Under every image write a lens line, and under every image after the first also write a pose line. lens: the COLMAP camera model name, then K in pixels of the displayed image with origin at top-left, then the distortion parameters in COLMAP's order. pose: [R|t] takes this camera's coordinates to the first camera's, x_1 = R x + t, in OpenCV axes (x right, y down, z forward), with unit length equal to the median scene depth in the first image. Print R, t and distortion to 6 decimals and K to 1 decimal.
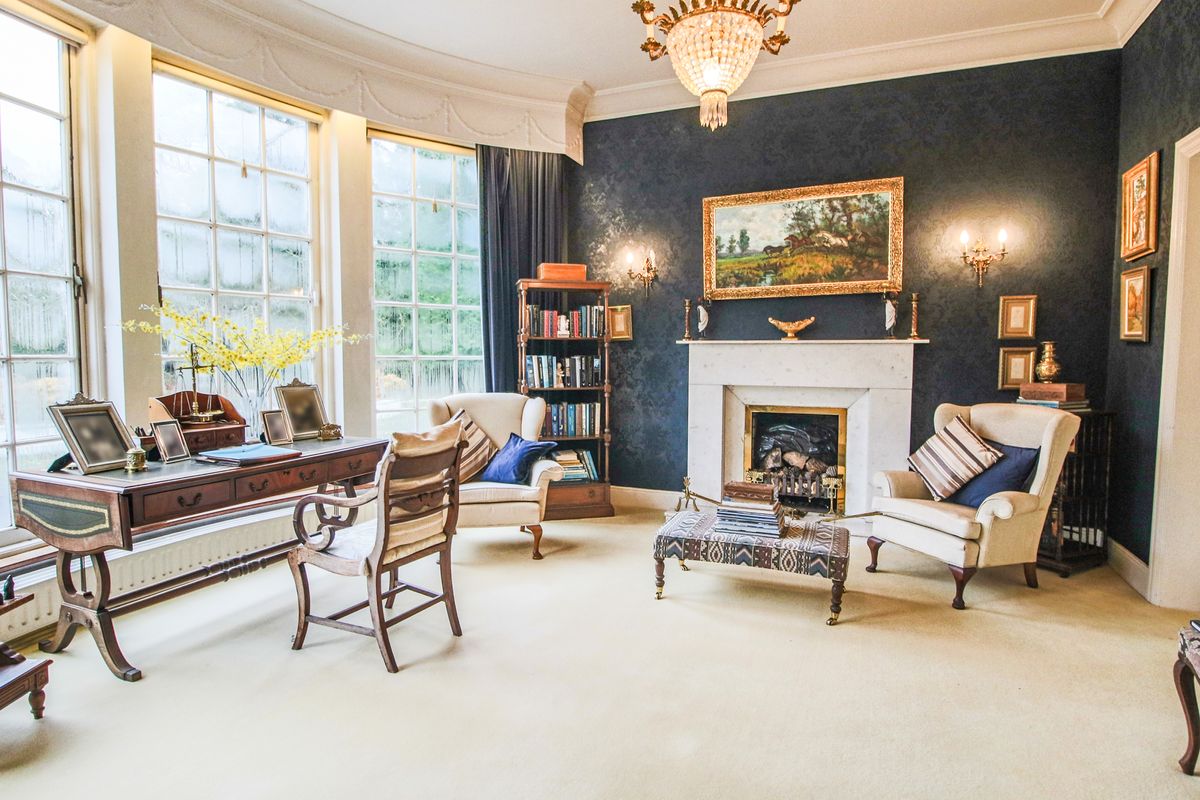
lens RADIAL K [[672.5, 0, 595.2], [0, 672.5, 398.1], [0, 0, 1]] dist [-0.005631, -0.002297]
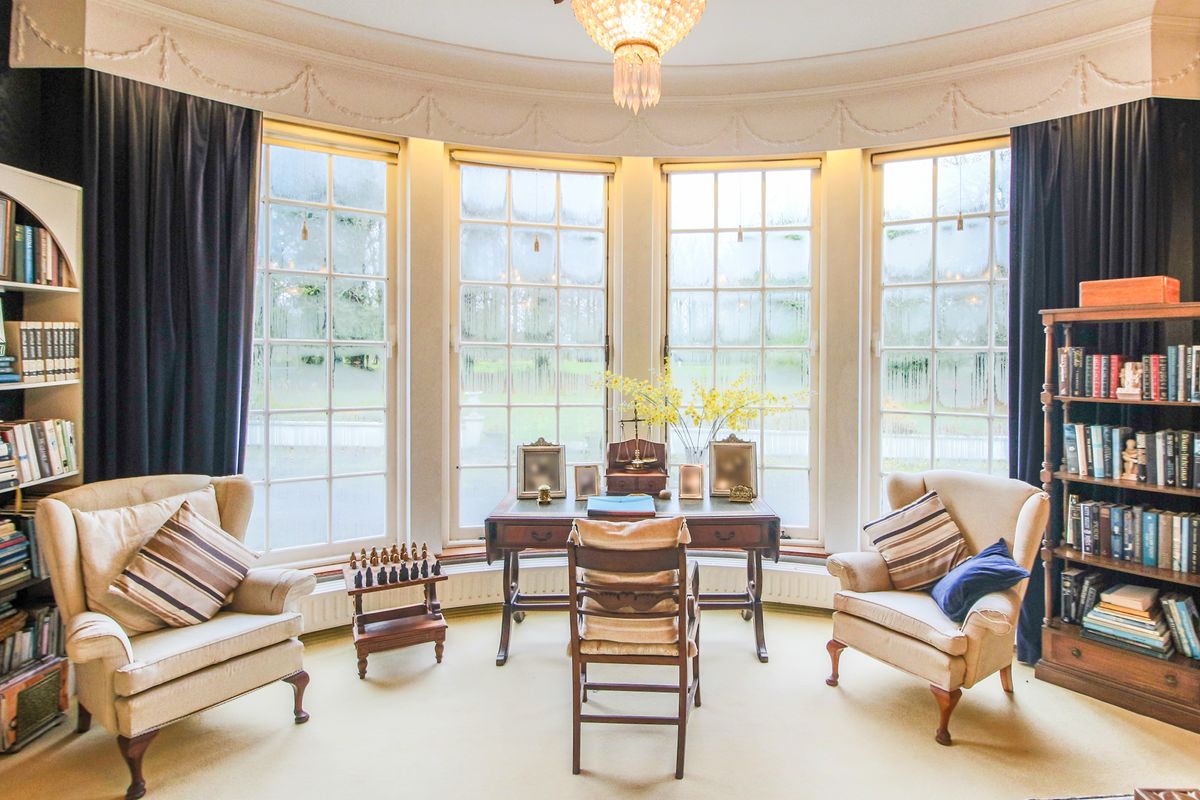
lens RADIAL K [[640.6, 0, 599.7], [0, 640.6, 368.8], [0, 0, 1]] dist [-0.004044, -0.001323]
pose [[0.409793, 0.005217, -0.912164, 0.299331], [-0.064010, 0.997683, -0.023051, -0.078629], [0.909930, 0.067834, 0.409177, 0.354122]]
